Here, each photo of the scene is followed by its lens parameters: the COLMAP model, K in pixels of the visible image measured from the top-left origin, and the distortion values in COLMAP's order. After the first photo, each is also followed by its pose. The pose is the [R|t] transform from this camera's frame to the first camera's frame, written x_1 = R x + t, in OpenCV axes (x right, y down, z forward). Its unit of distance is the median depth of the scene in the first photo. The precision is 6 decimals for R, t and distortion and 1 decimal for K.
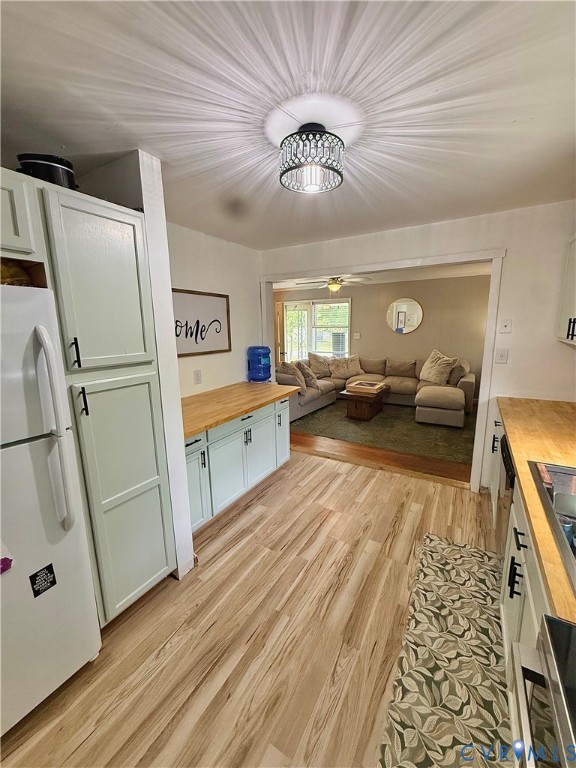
lens RADIAL K [[309.3, 0, 288.0], [0, 309.3, 384.0], [0, 0, 1]] dist [0.000530, 0.000053]
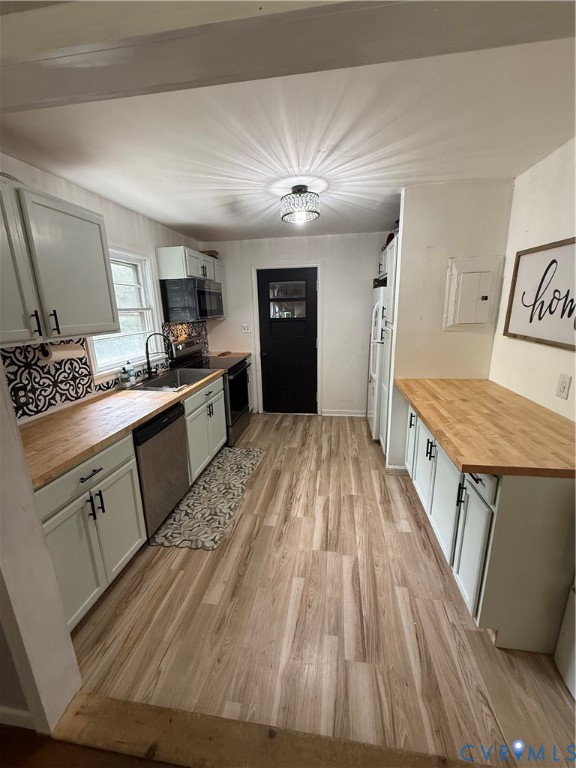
lens RADIAL K [[309.3, 0, 288.0], [0, 309.3, 384.0], [0, 0, 1]] dist [0.000530, 0.000053]
pose [[-0.924702, 0.133053, -0.356684, 0.486700], [-0.031272, 0.907221, 0.419490, -0.311796], [0.379406, 0.399057, -0.834748, 1.563022]]
